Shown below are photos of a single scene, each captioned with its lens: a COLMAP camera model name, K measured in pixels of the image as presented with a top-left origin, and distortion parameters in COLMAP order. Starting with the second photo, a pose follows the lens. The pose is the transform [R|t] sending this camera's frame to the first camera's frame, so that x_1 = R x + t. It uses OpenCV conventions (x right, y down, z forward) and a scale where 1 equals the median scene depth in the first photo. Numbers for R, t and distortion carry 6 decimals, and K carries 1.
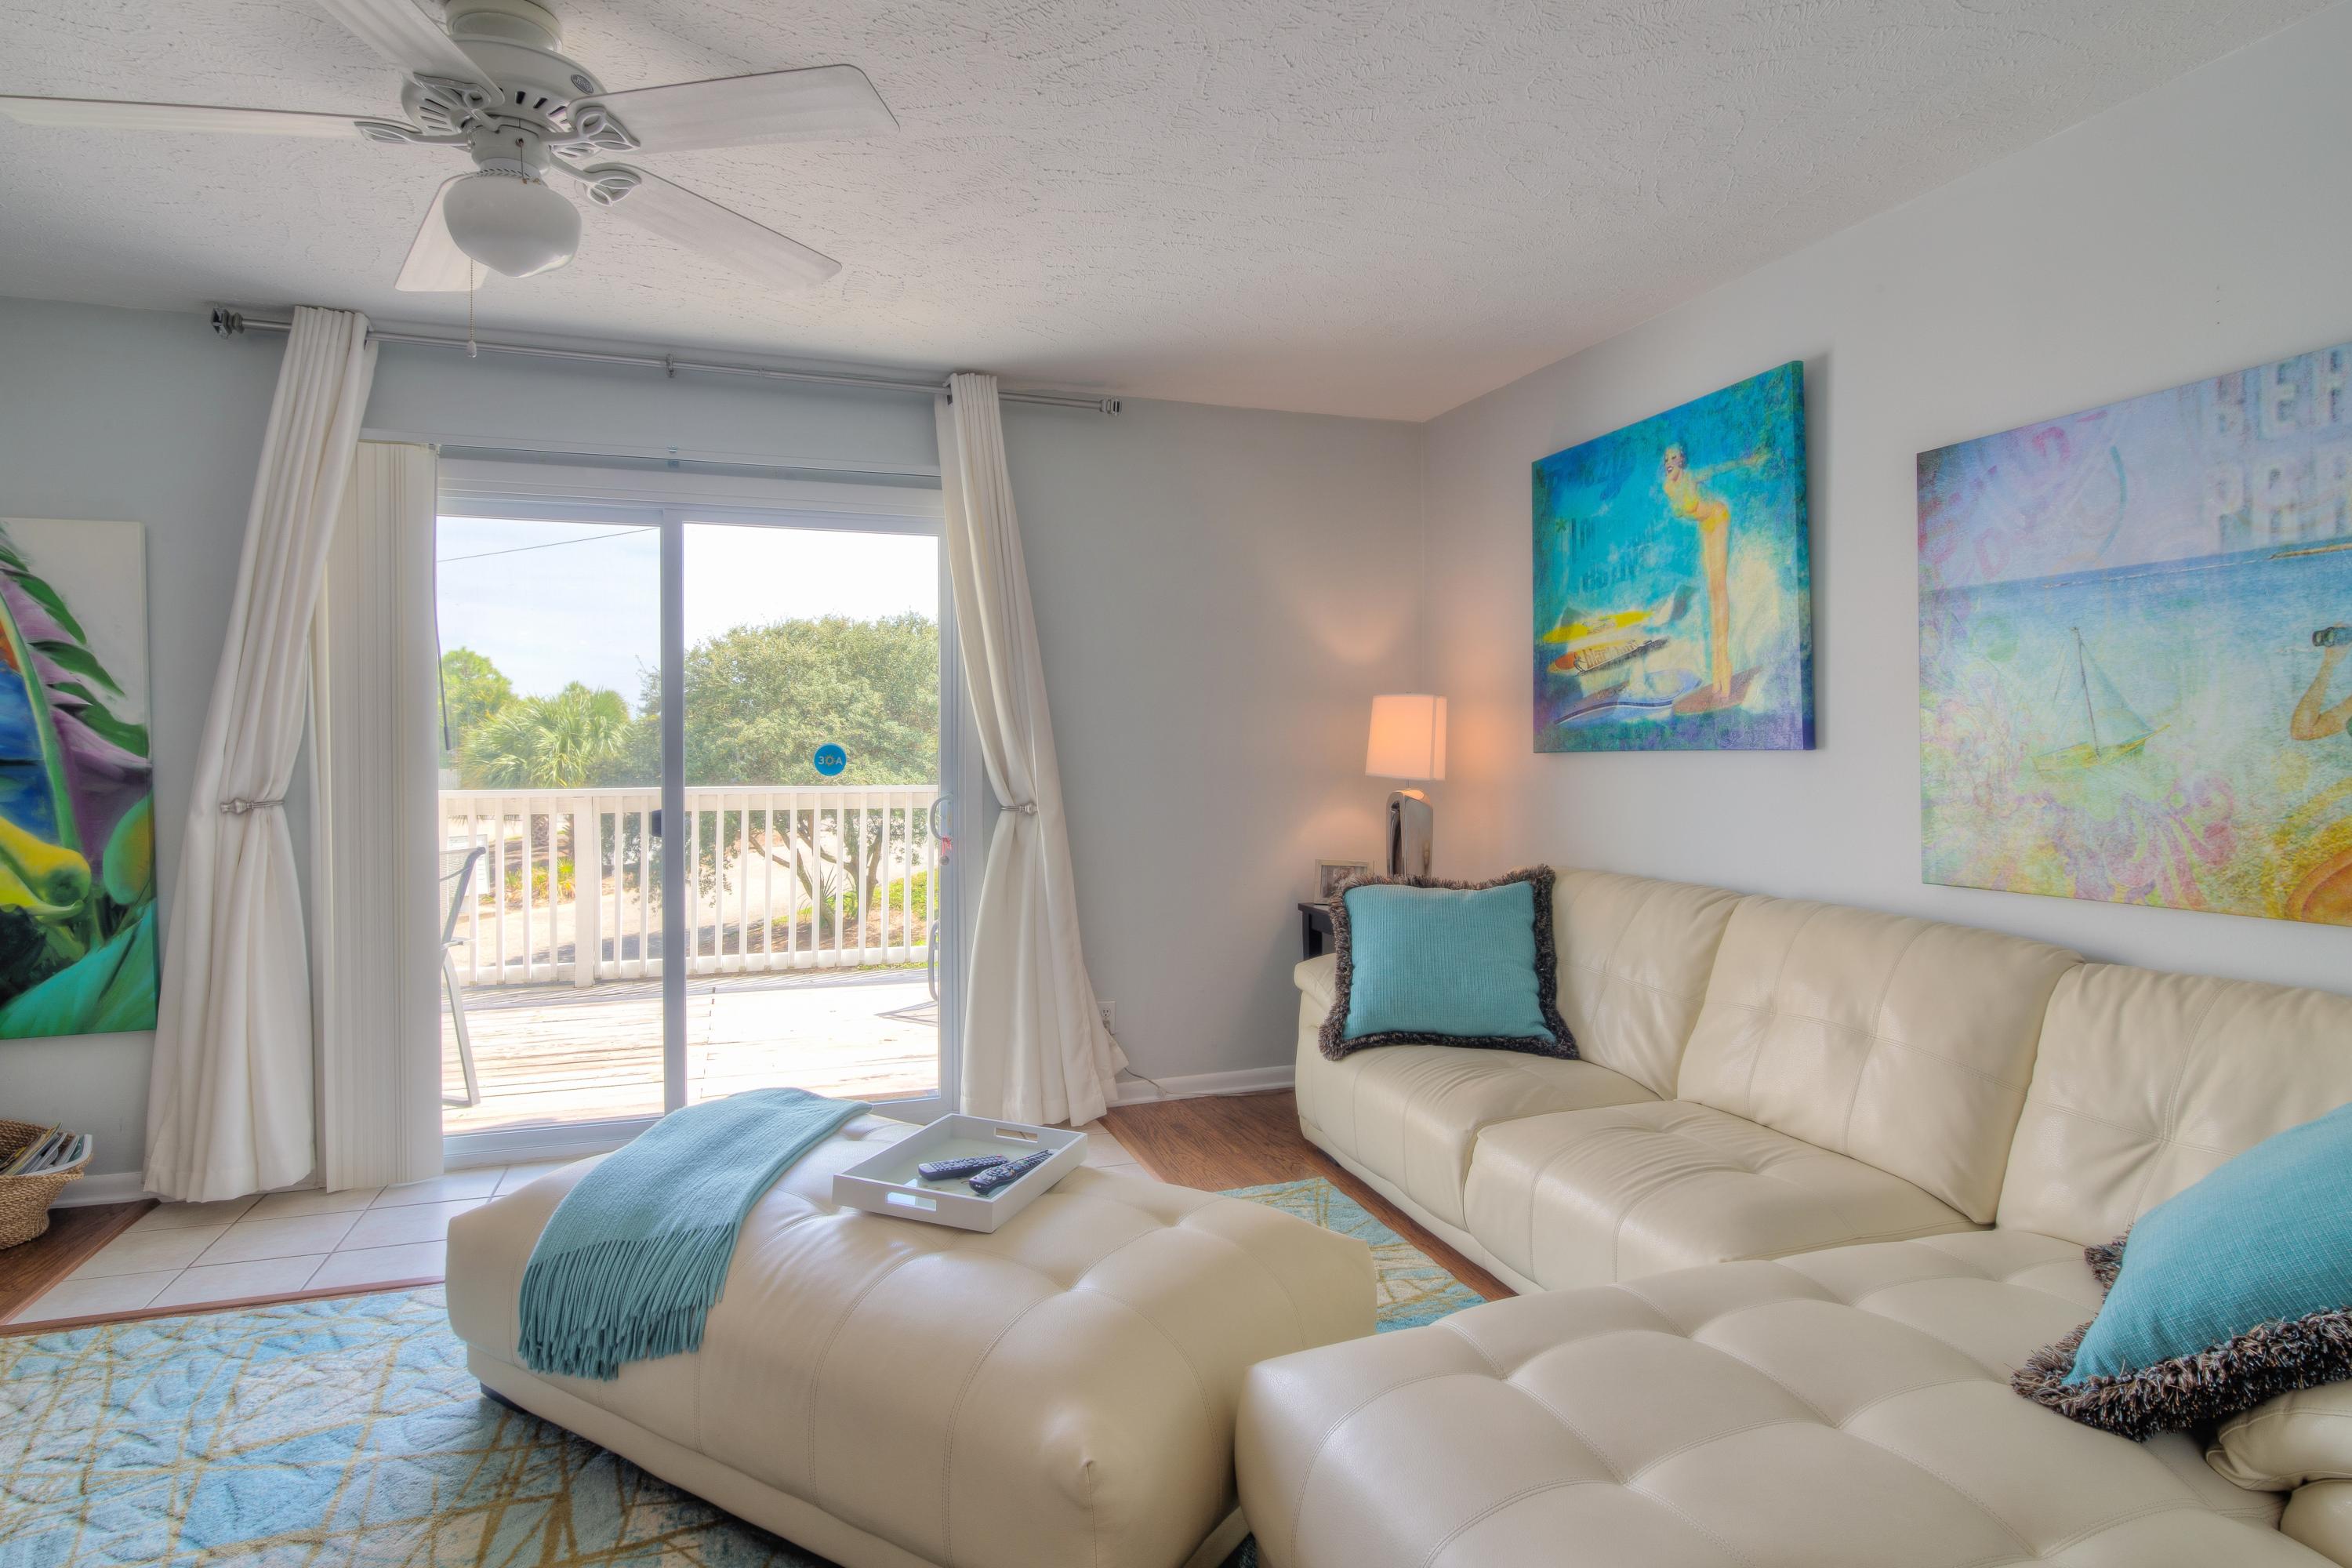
lens RADIAL K [[1236.8, 0, 1171.3], [0, 1236.8, 760.9], [0, 0, 1]] dist [-0.015322, -0.000023]
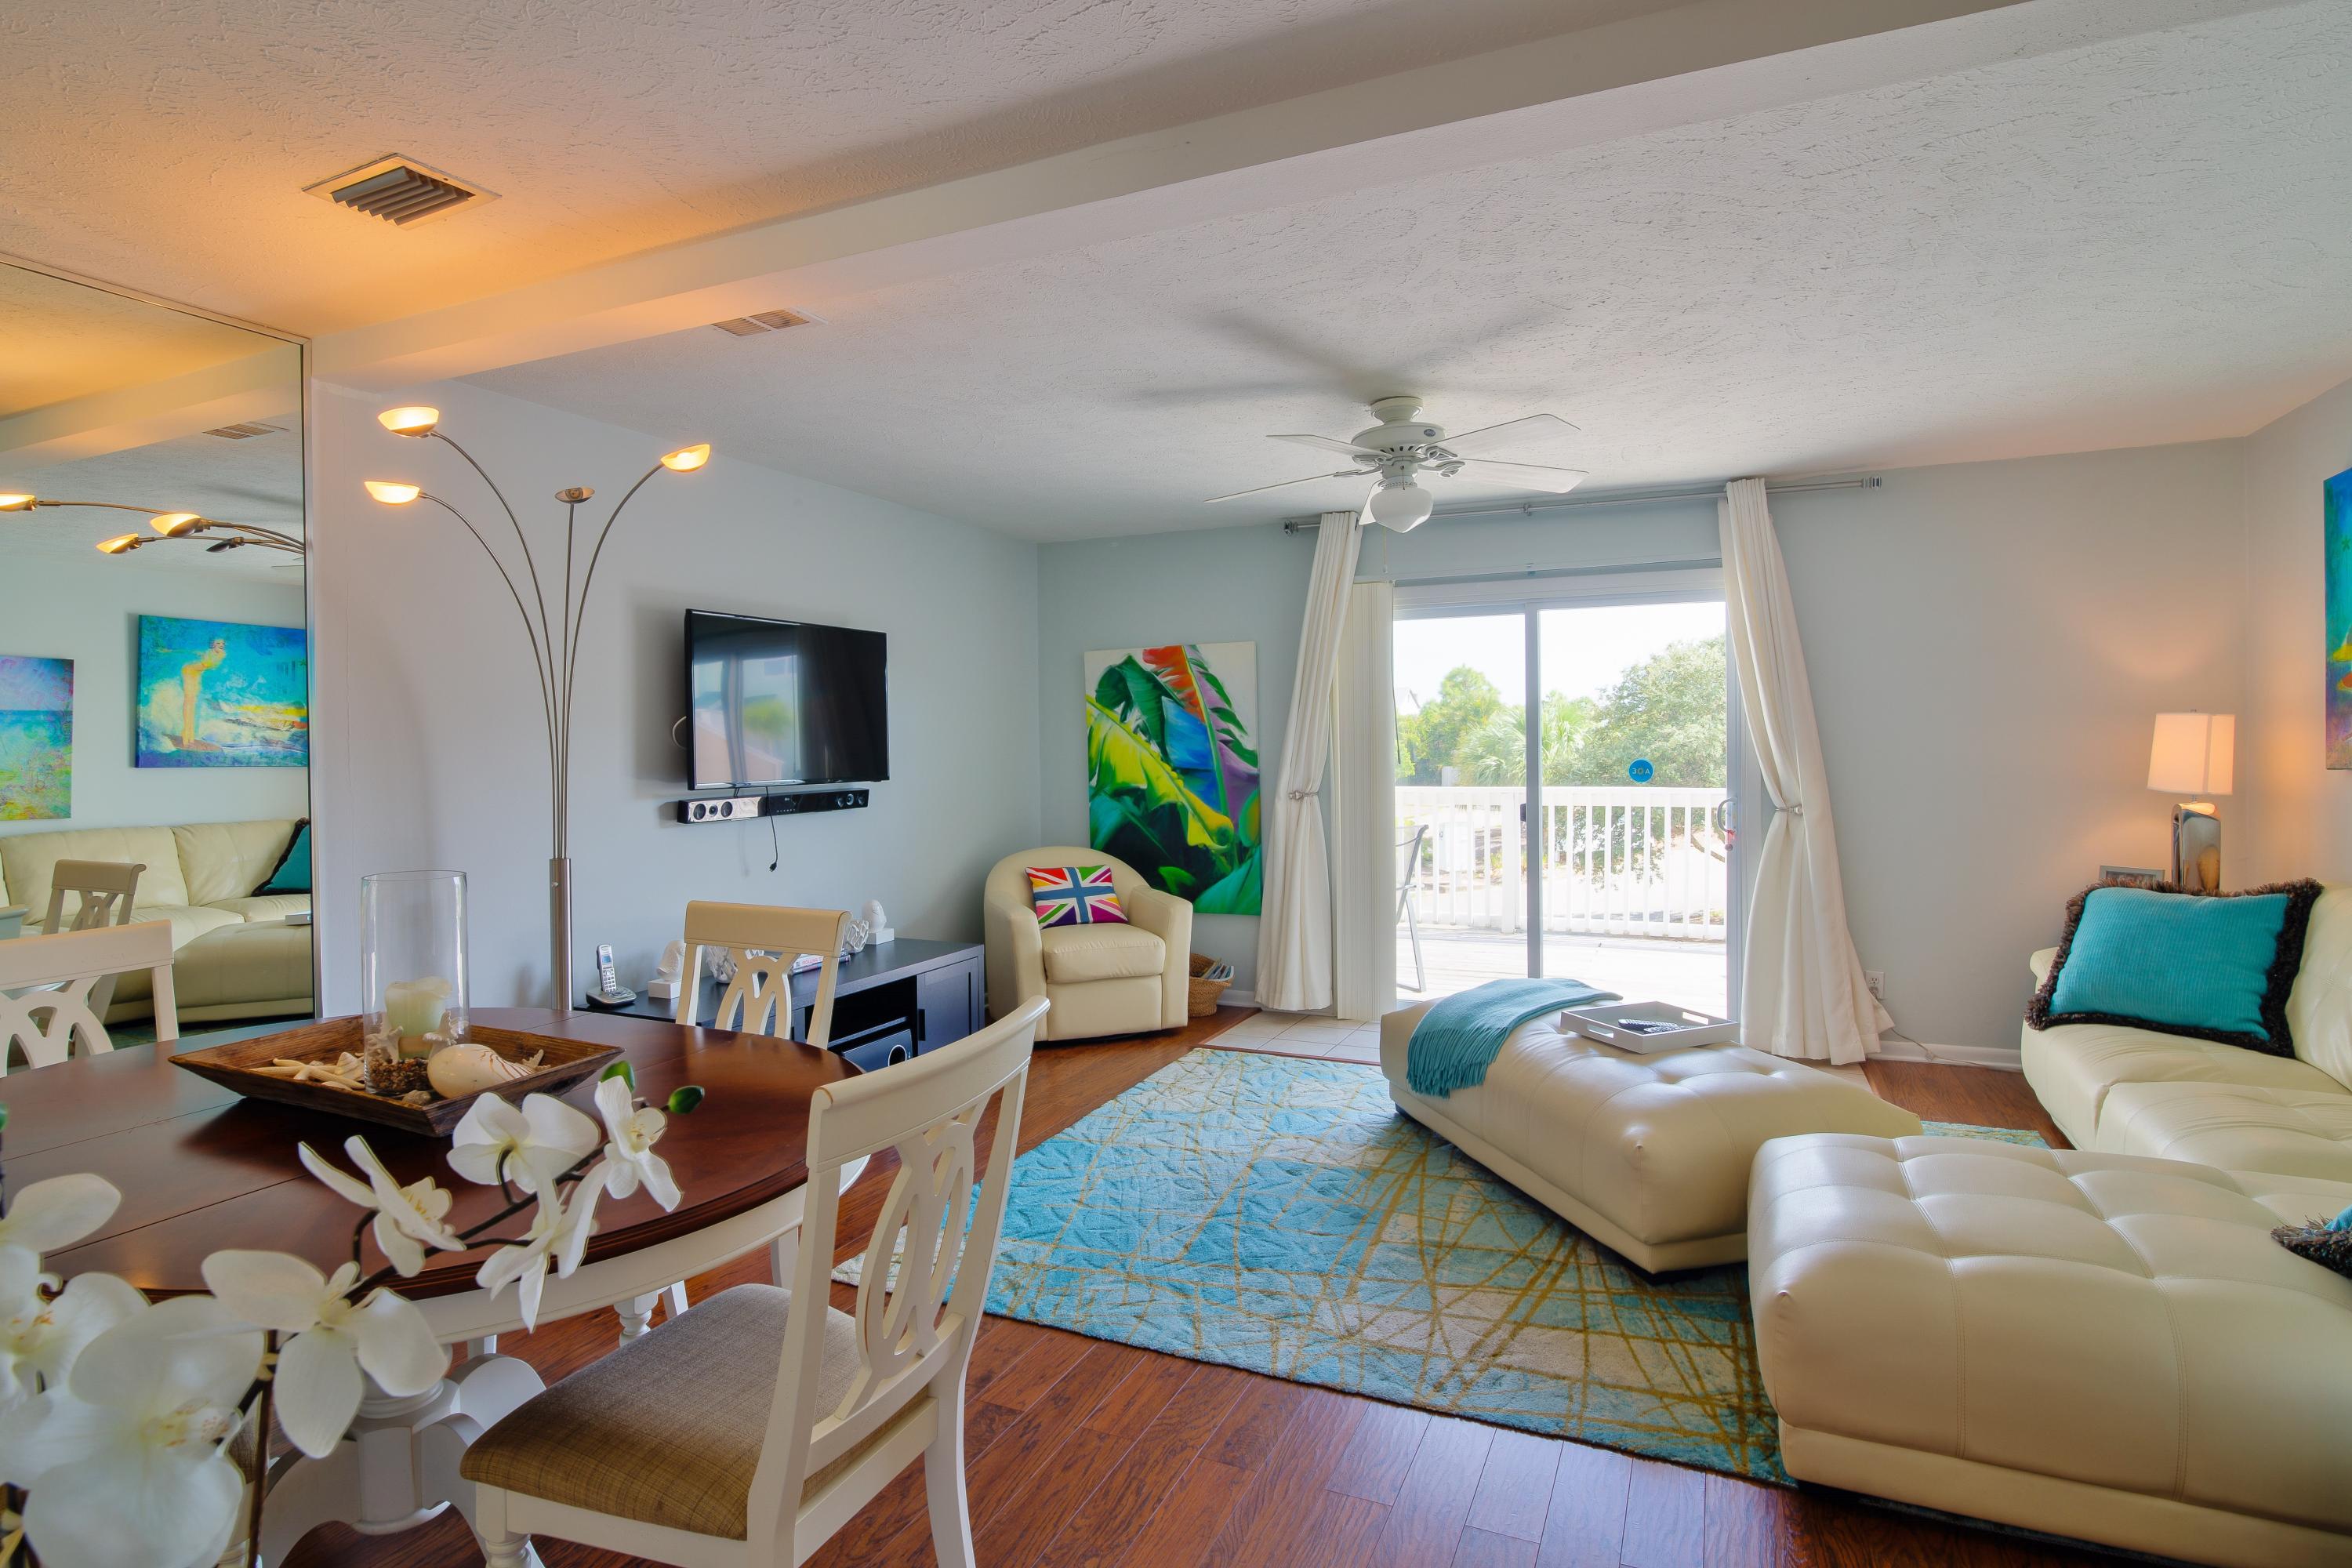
lens RADIAL K [[1236.8, 0, 1171.3], [0, 1236.8, 760.9], [0, 0, 1]] dist [-0.015322, -0.000023]
pose [[0.722284, 0.002033, -0.691593, 0.355067], [-0.000135, 0.999996, 0.002799, -0.018554], [0.691596, -0.001928, 0.722282, -0.431912]]
